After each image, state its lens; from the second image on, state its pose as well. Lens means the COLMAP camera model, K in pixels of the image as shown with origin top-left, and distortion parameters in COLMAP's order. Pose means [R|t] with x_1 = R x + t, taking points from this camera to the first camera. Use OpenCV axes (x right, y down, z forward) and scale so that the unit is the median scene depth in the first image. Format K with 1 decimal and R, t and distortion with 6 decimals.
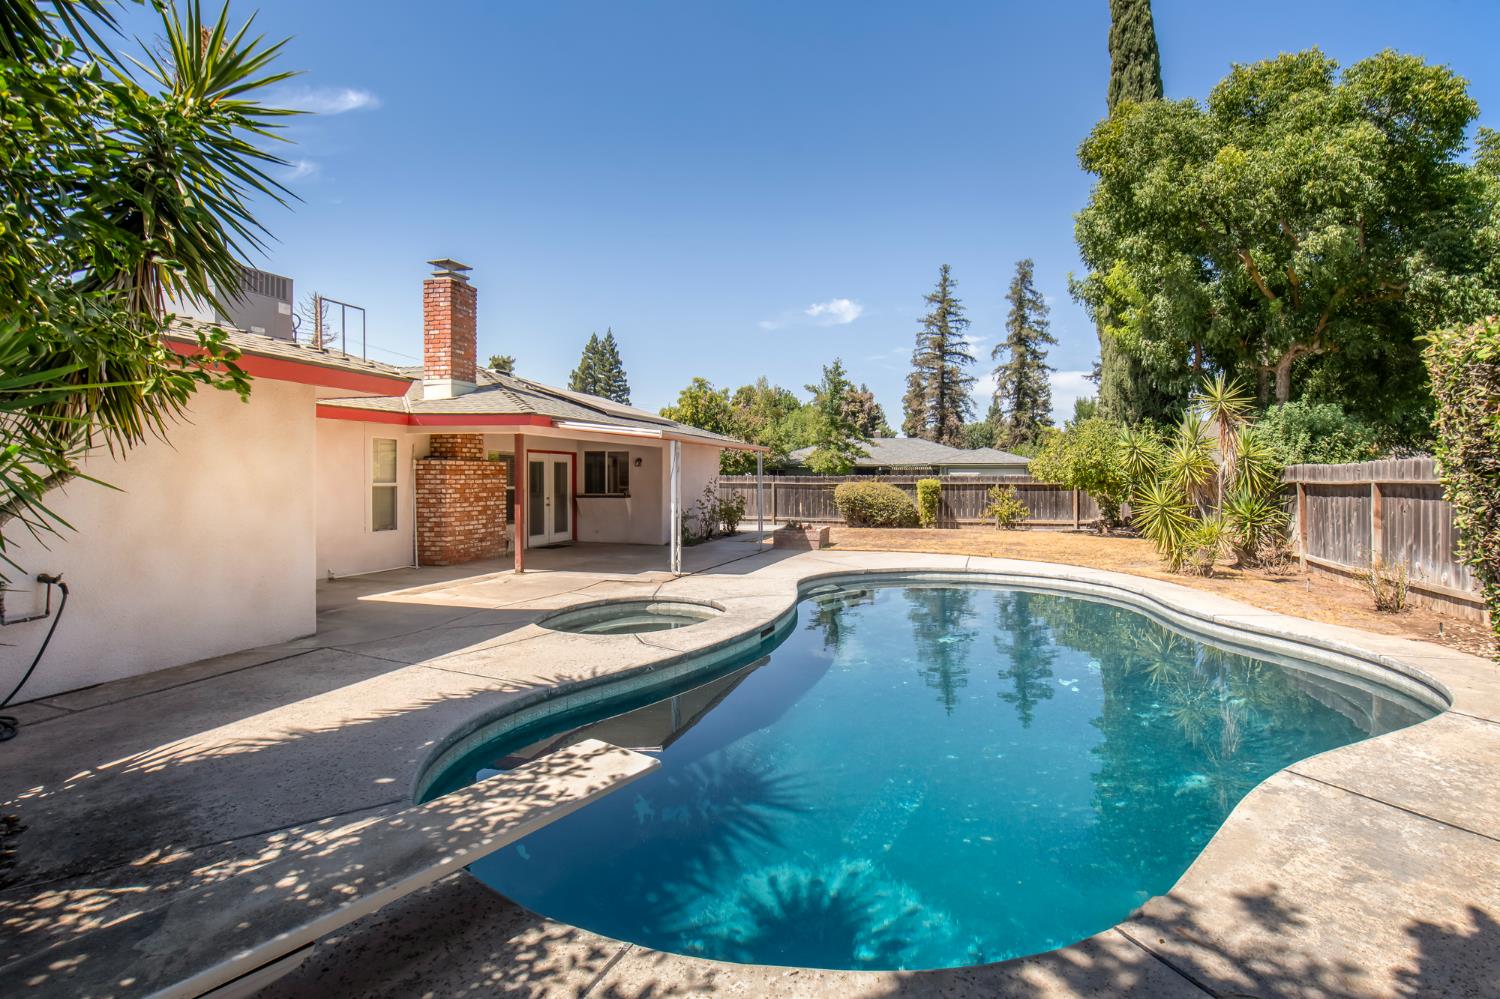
lens RADIAL K [[732.5, 0, 811.3], [0, 732.5, 483.1], [0, 0, 1]] dist [-0.012534, -0.001968]
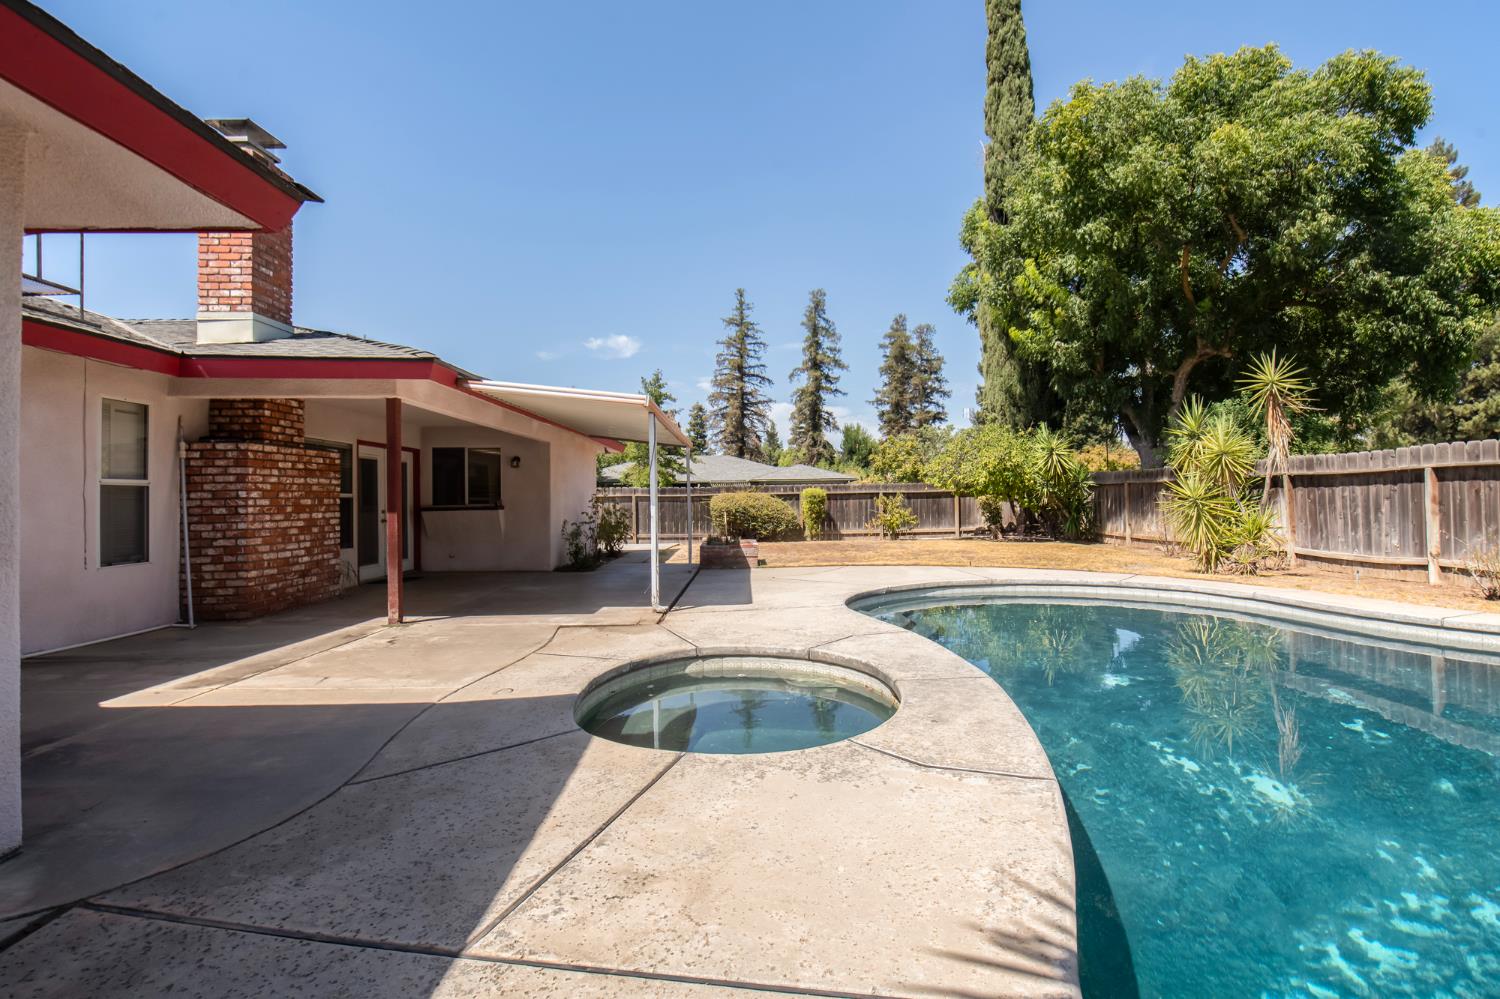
lens RADIAL K [[688.5, 0, 795.9], [0, 688.5, 490.2], [0, 0, 1]] dist [-0.010448, -0.000650]
pose [[0.951887, -0.010875, 0.306255, -0.169104], [0.017746, 0.999649, -0.019660, 0.018500], [-0.305934, 0.024149, 0.951746, 0.228043]]
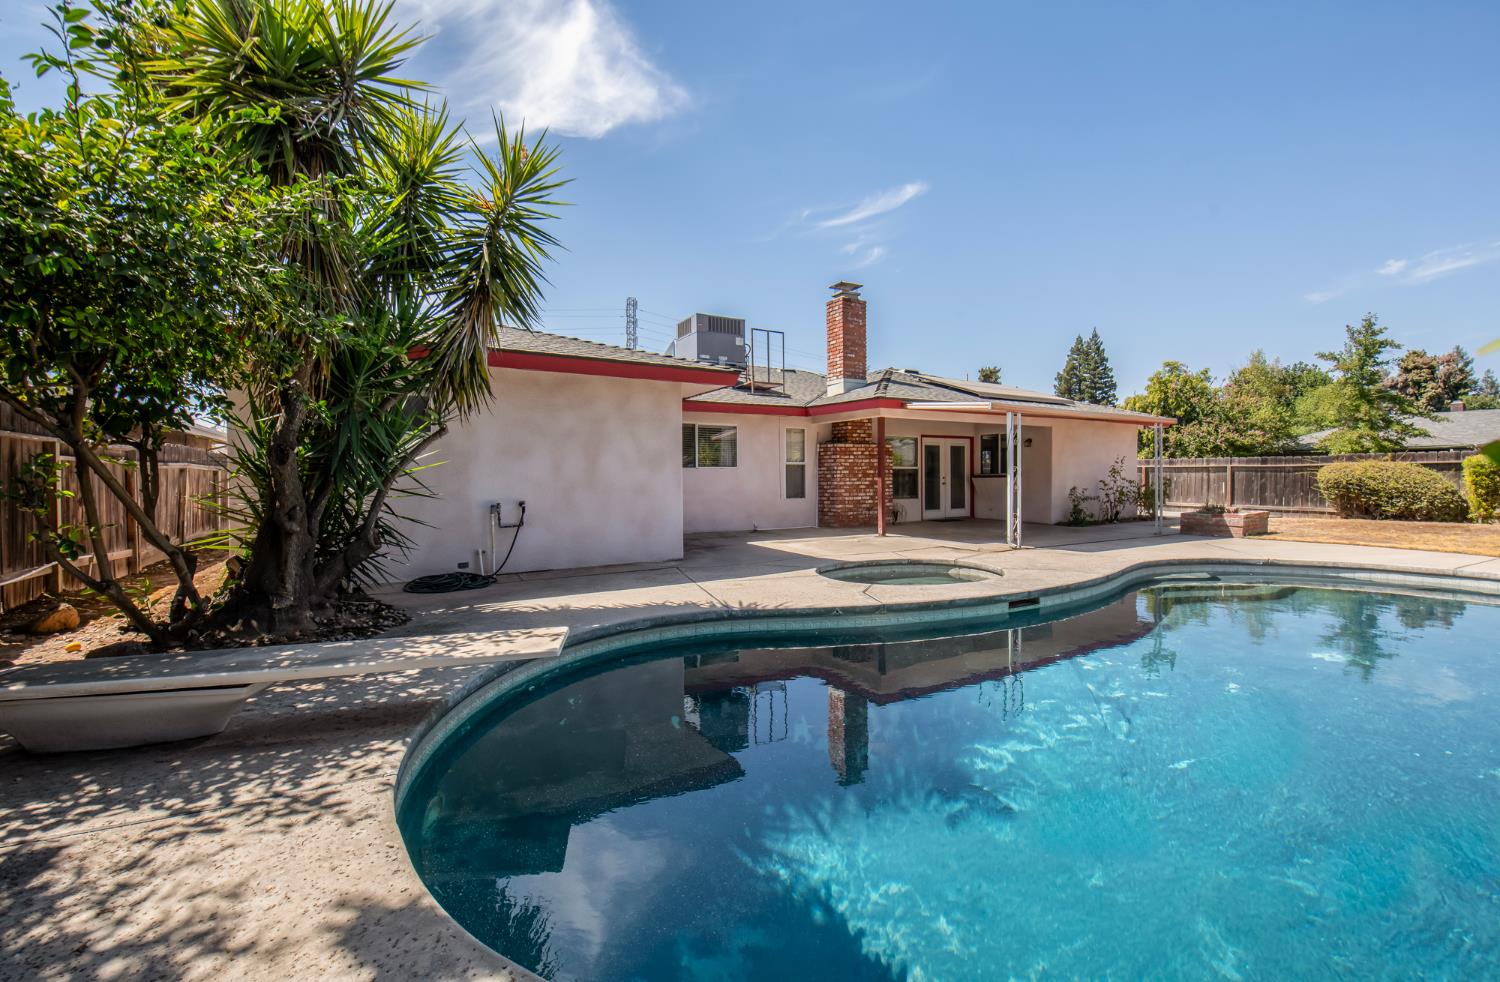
lens RADIAL K [[626.7, 0, 745.1], [0, 626.7, 499.1], [0, 0, 1]] dist [-0.015269, -0.001004]
pose [[0.695125, 0.018362, -0.718654, 0.113484], [0.004169, 0.999554, 0.029572, 0.021980], [0.718877, -0.023552, 0.694738, 0.096121]]
